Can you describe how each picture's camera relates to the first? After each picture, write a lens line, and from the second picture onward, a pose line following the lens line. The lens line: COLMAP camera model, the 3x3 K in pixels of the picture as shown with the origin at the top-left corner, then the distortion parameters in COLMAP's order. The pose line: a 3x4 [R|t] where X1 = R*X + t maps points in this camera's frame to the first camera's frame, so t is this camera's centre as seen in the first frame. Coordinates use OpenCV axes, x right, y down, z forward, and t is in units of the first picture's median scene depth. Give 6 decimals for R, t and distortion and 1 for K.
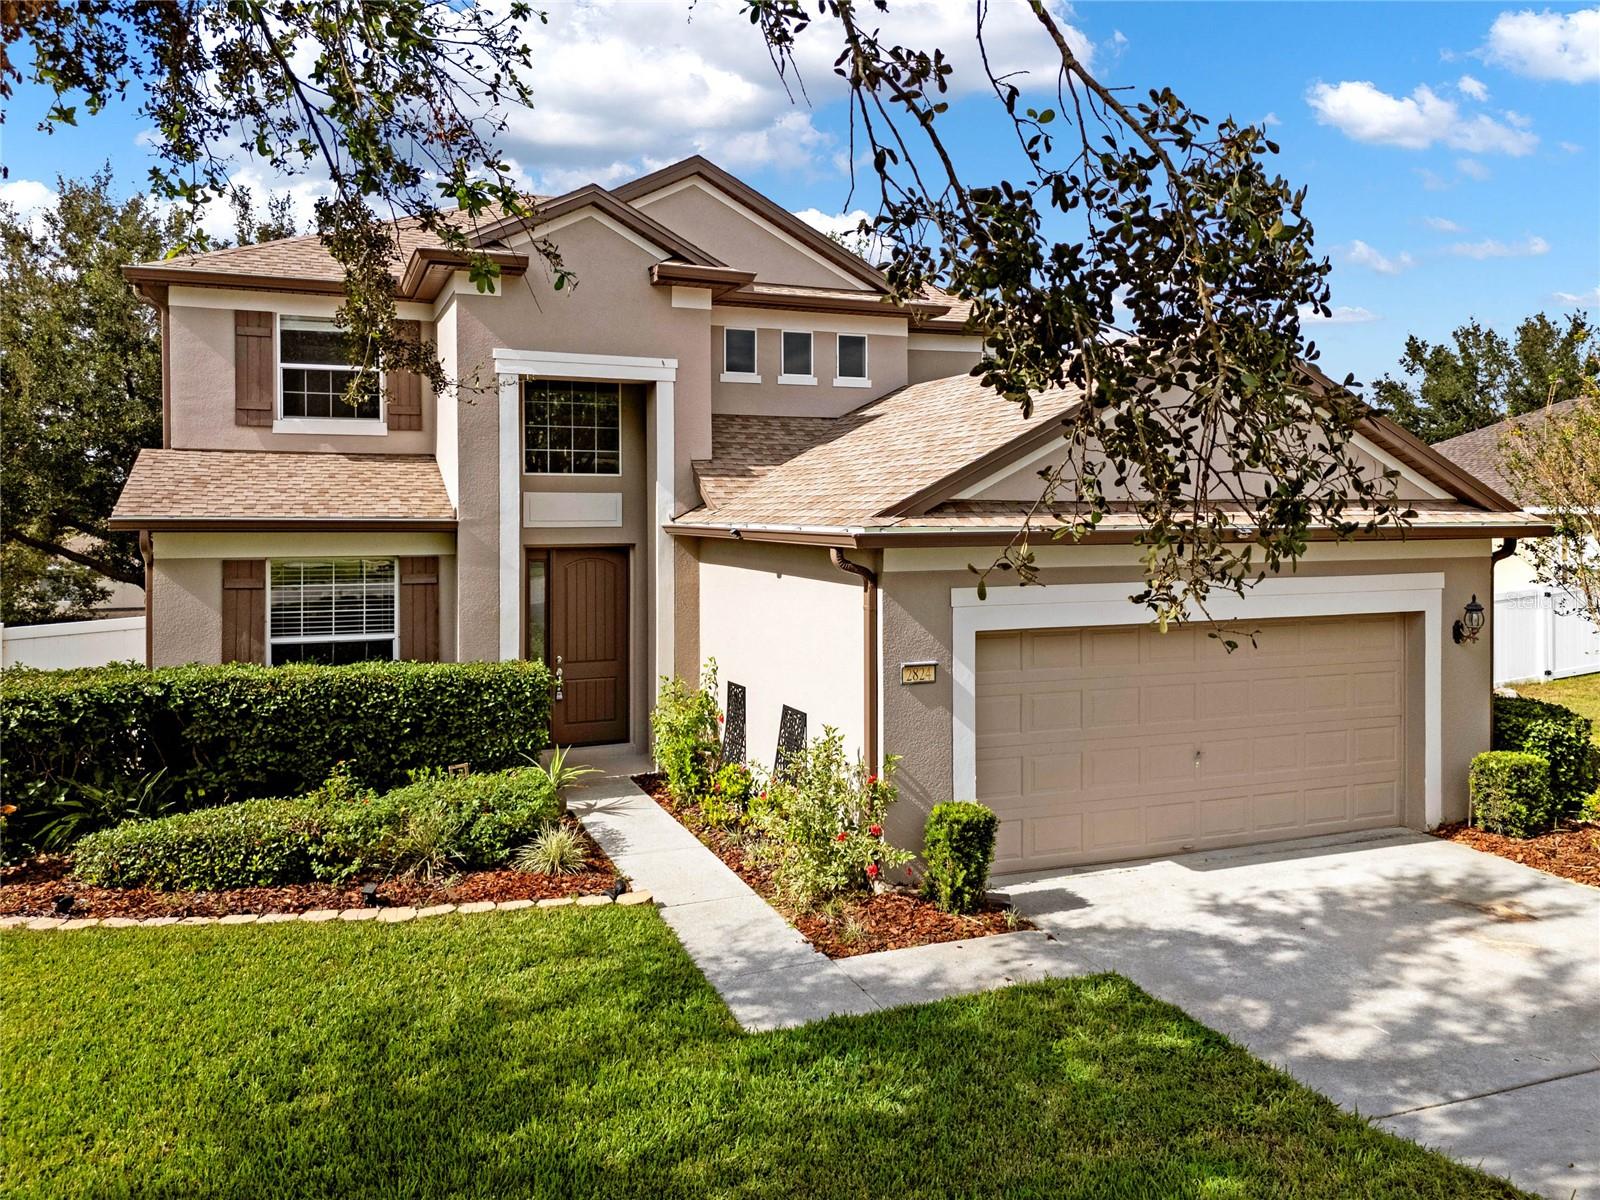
lens RADIAL K [[1189.5, 0, 805.1], [0, 1189.5, 531.3], [0, 0, 1]] dist [0.031031, -0.007766]
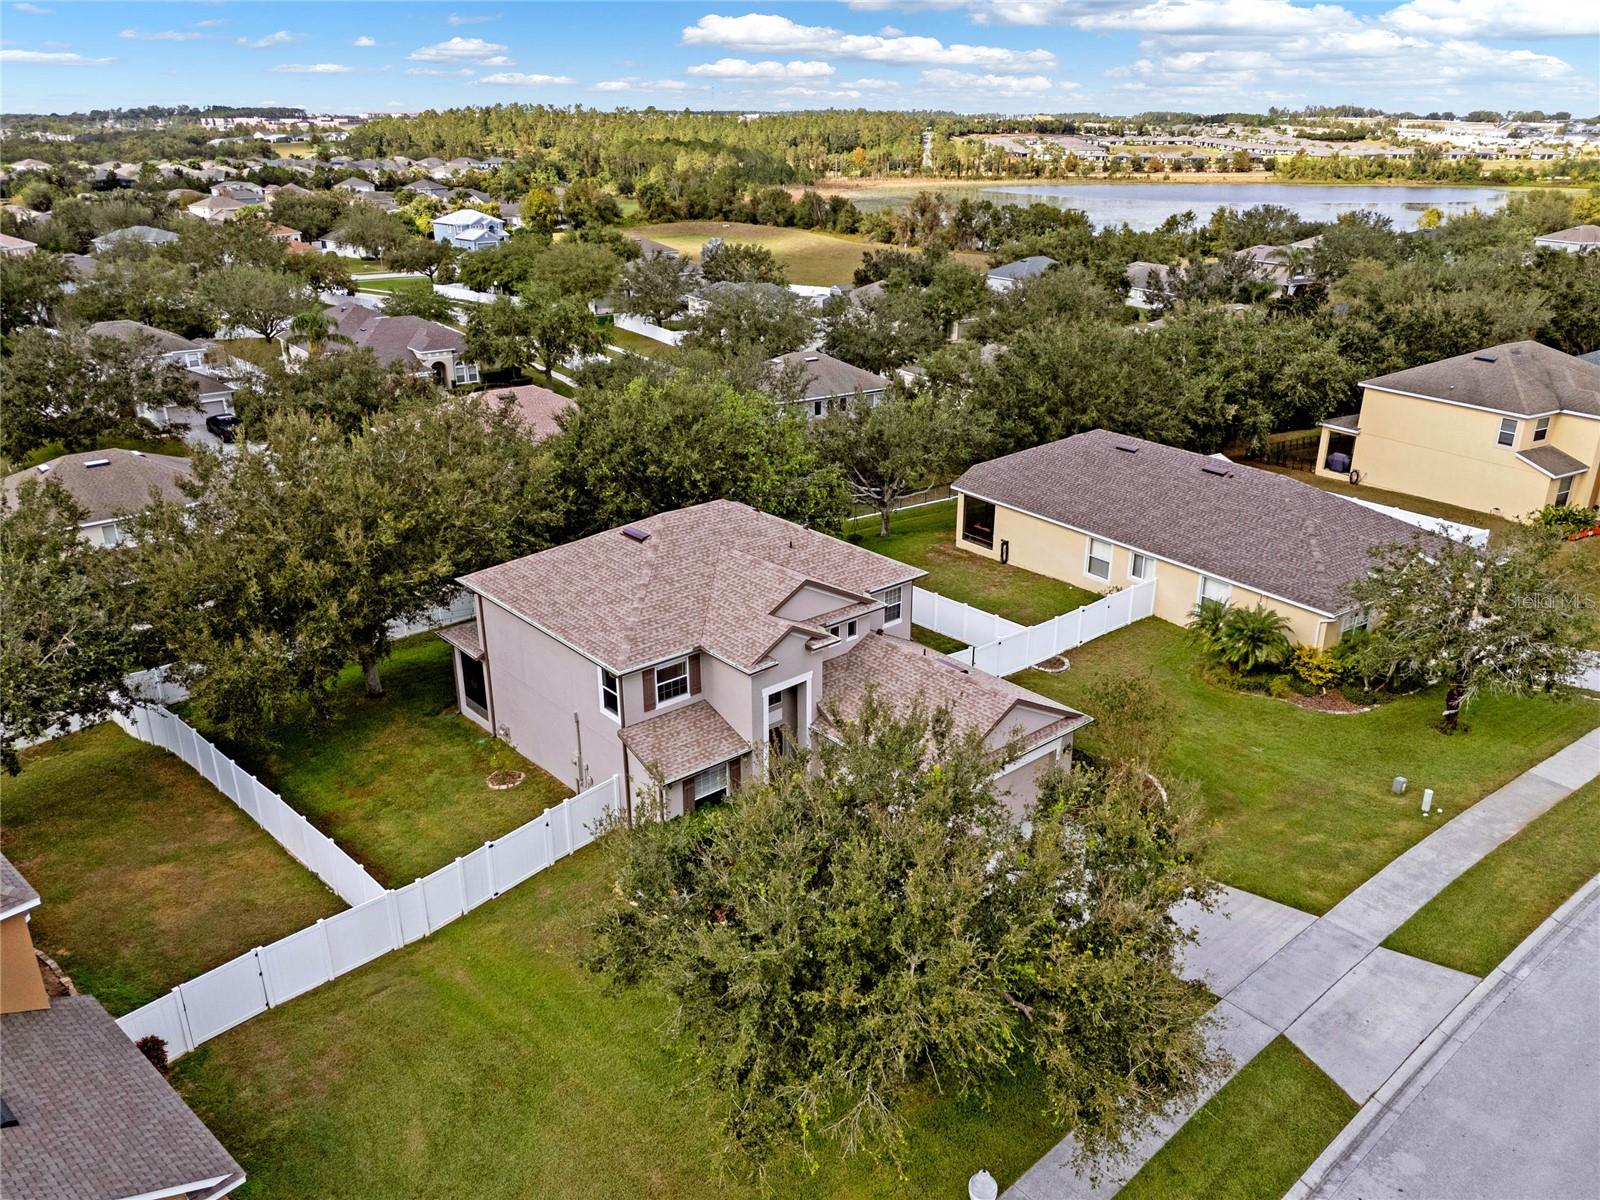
lens RADIAL K [[1189.5, 0, 805.1], [0, 1189.5, 531.3], [0, 0, 1]] dist [0.031031, -0.007766]
pose [[0.944669, -0.102988, 0.311439, -1.069866], [0.007494, 0.955963, 0.293391, -1.419917], [-0.327940, -0.274824, 0.903840, -1.541928]]
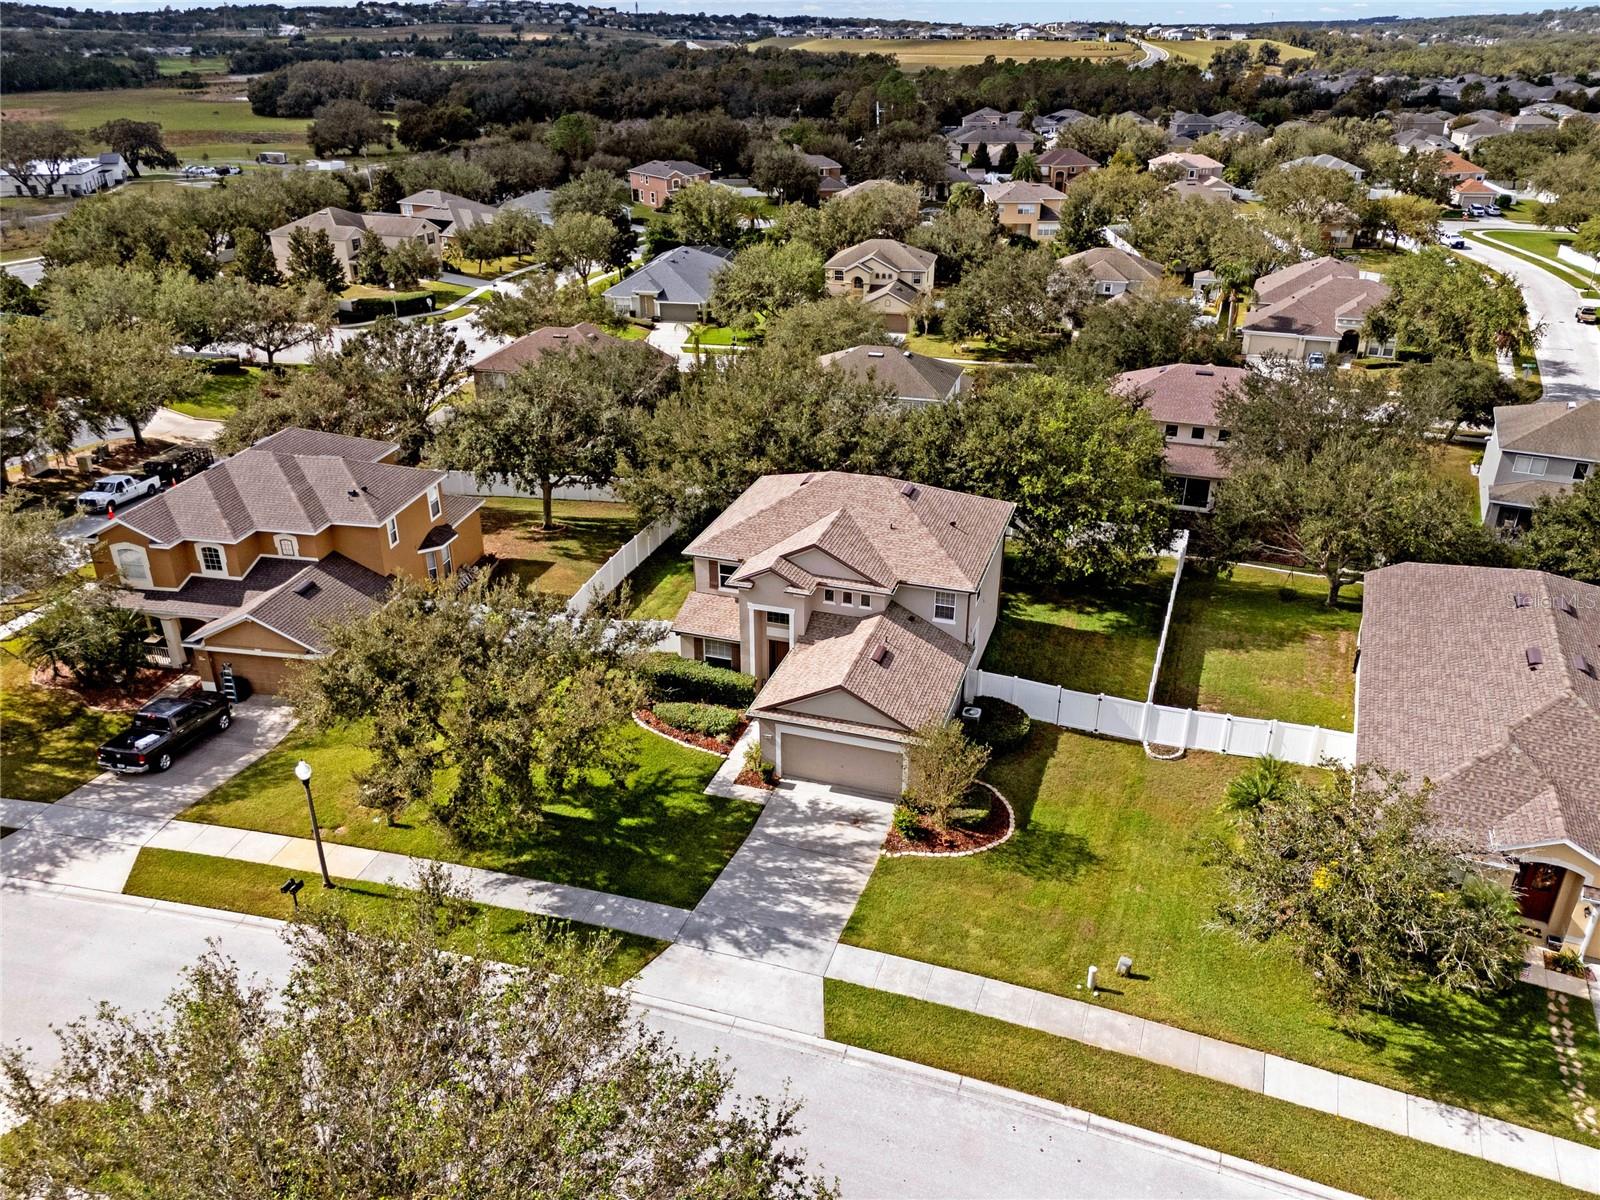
lens RADIAL K [[1189.5, 0, 805.1], [0, 1189.5, 531.3], [0, 0, 1]] dist [0.031031, -0.007766]
pose [[0.772522, 0.243528, -0.586433, 2.247493], [-0.016710, 0.931010, 0.364610, -1.915165], [0.634768, -0.271870, 0.723296, -1.728951]]
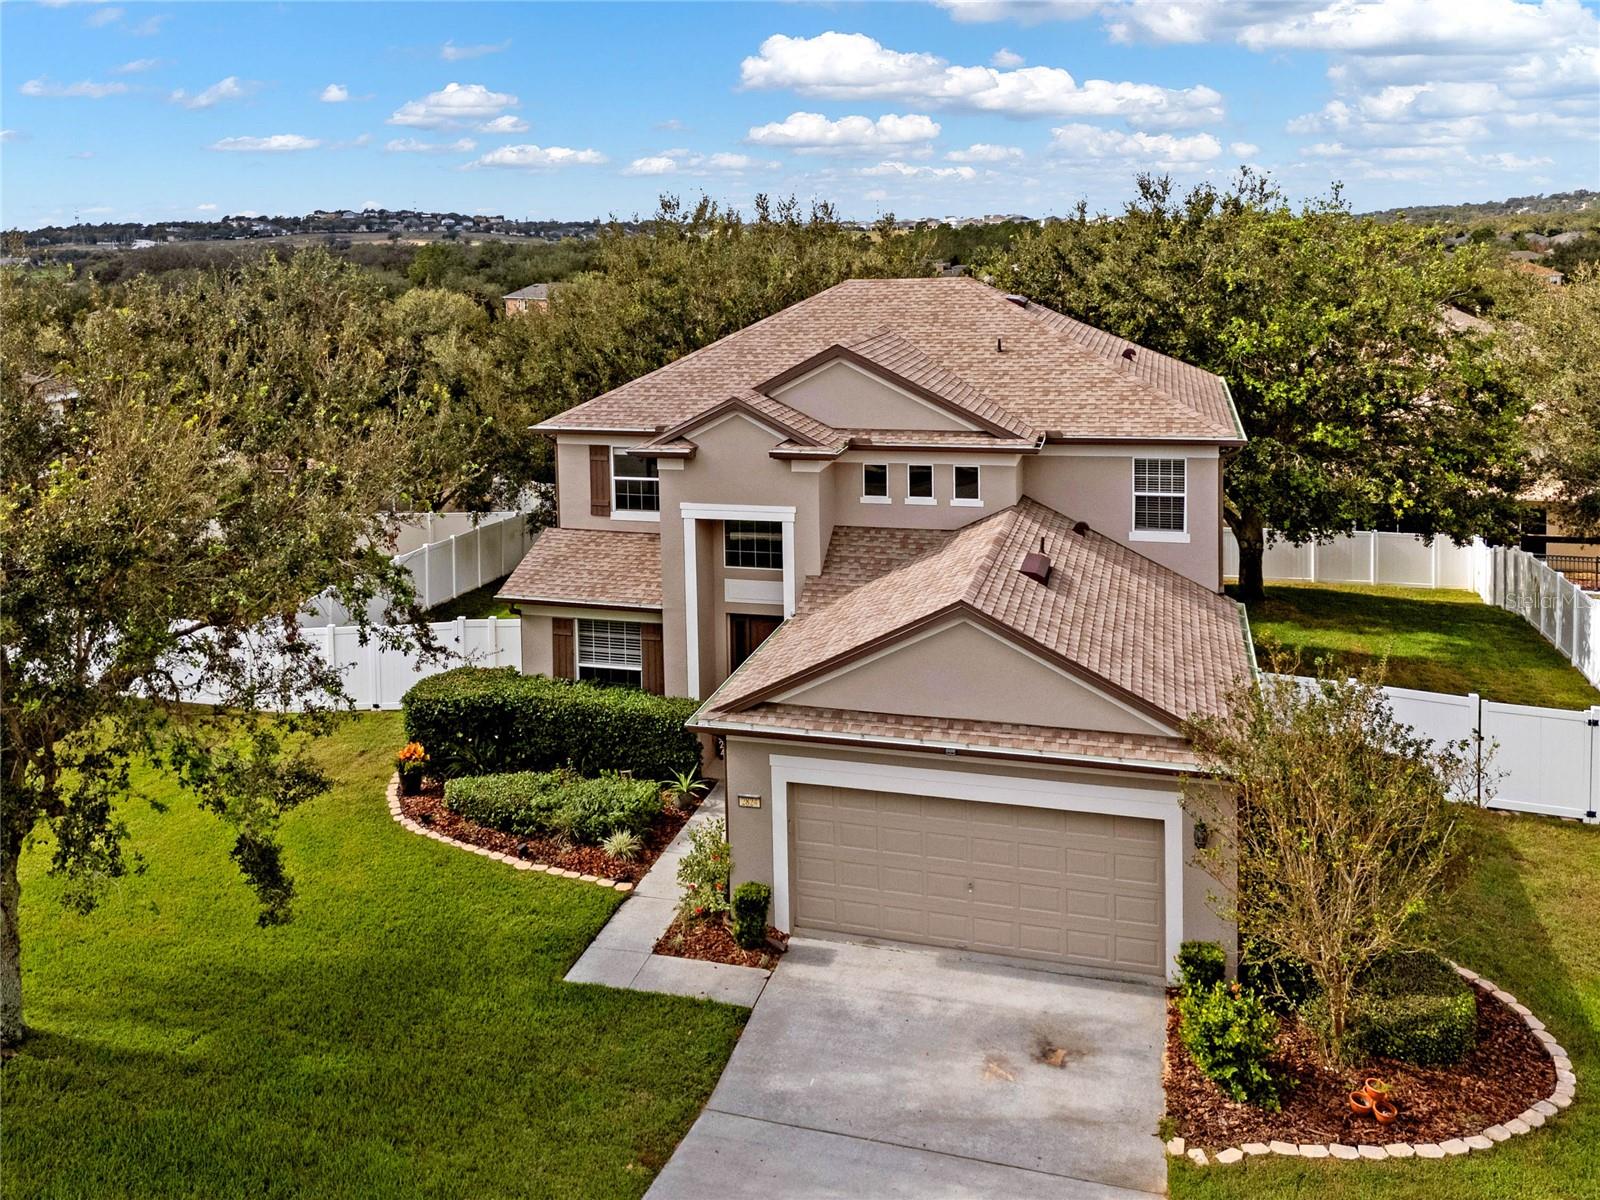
lens RADIAL K [[1416.0, 0, 726.1], [0, 1416.0, 321.6], [0, 0, 1]] dist [0.031108, -0.002897]
pose [[0.779089, 0.020560, -0.626576, 1.048598], [0.009070, 0.998988, 0.044058, -0.518886], [0.626848, -0.040008, 0.778114, -0.462908]]
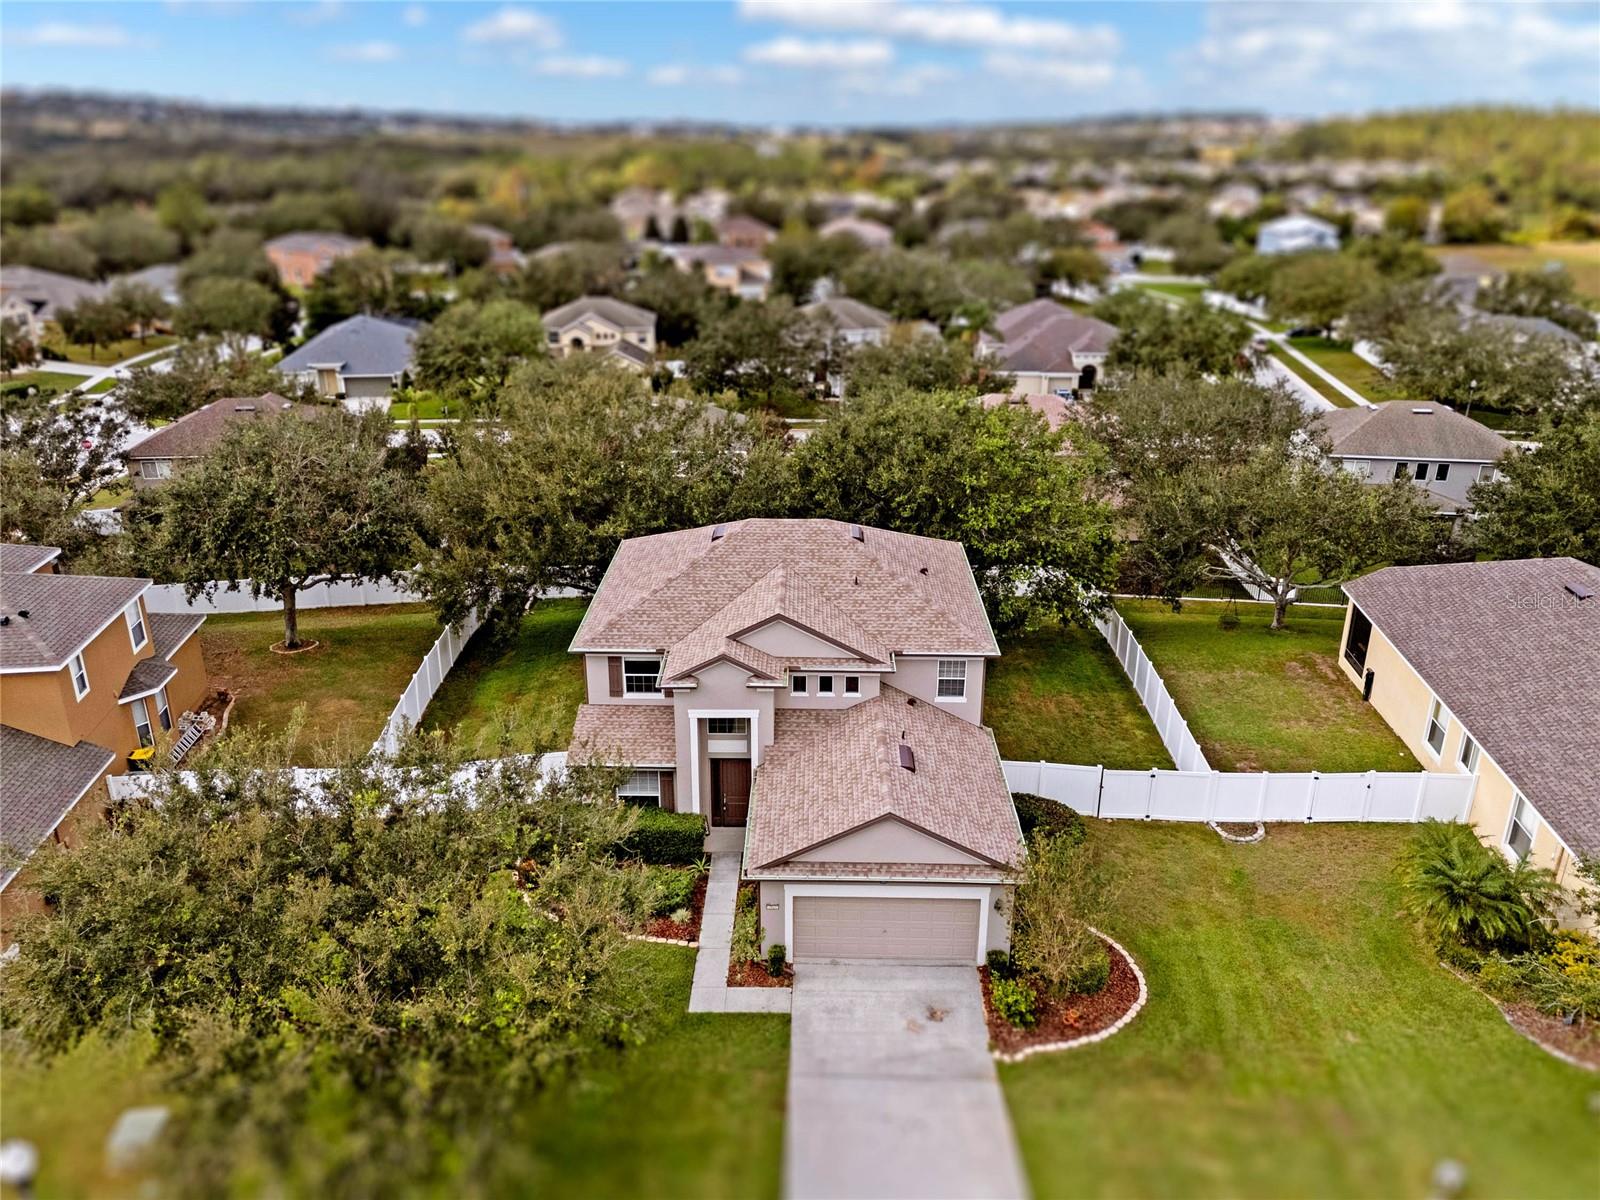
lens RADIAL K [[1189.5, 0, 805.1], [0, 1189.5, 531.3], [0, 0, 1]] dist [0.031031, -0.007766]
pose [[0.925196, 0.123207, -0.358933, 0.964234], [-0.014042, 0.956296, 0.292063, -1.426312], [0.379230, -0.265175, 0.886491, -1.255117]]
